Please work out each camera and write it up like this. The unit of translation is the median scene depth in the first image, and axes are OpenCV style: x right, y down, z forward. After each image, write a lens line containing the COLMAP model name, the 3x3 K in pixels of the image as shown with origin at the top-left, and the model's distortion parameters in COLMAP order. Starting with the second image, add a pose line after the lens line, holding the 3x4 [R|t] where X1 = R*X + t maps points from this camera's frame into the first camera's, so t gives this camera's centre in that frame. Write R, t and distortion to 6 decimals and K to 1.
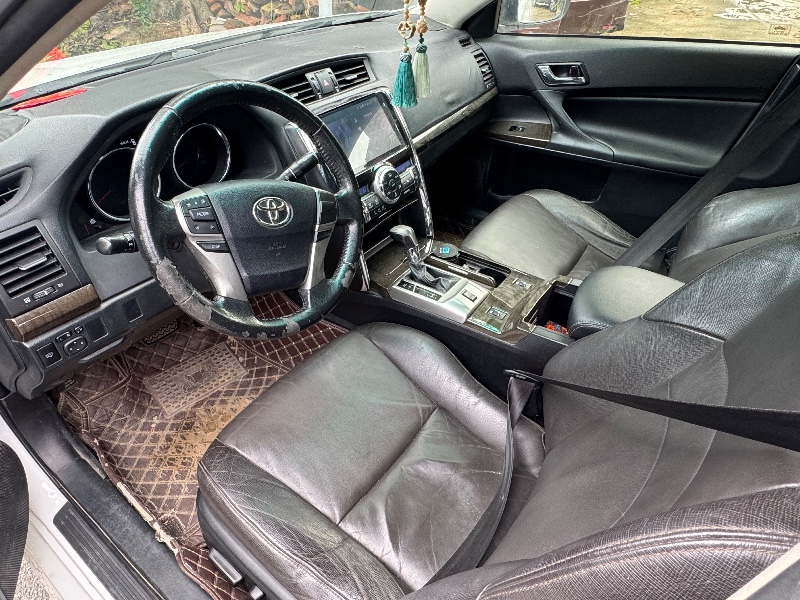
lens RADIAL K [[489.3, 0, 397.8], [0, 489.3, 295.5], [0, 0, 1]] dist [0.004965, -0.002395]
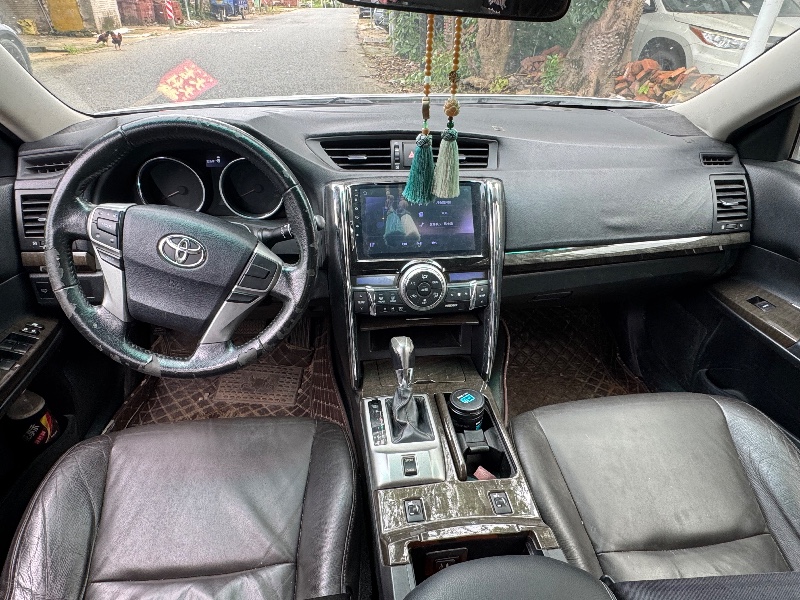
lens RADIAL K [[489.3, 0, 399.5], [0, 489.3, 303.4], [0, 0, 1]] dist [0.004965, -0.002395]
pose [[0.685854, 0.404895, -0.604702, 0.375867], [-0.468788, 0.881375, 0.058449, -0.192710], [0.556634, 0.243390, 0.794305, 0.286794]]
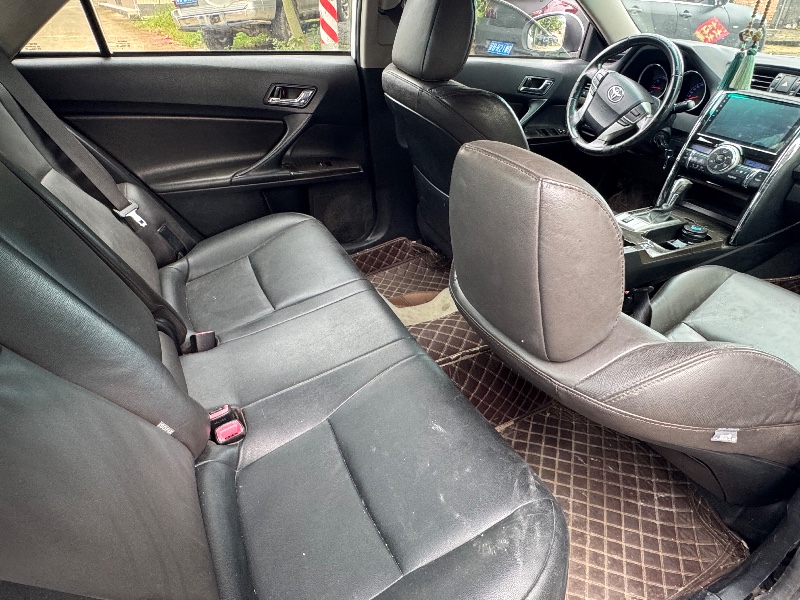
lens RADIAL K [[489.3, 0, 400.4], [0, 489.3, 300.3], [0, 0, 1]] dist [0.004965, -0.002395]
pose [[-0.445464, 0.498941, -0.743384, 1.229821], [-0.557579, 0.495028, 0.666373, -0.353931], [0.700477, 0.711341, 0.057682, 0.488539]]
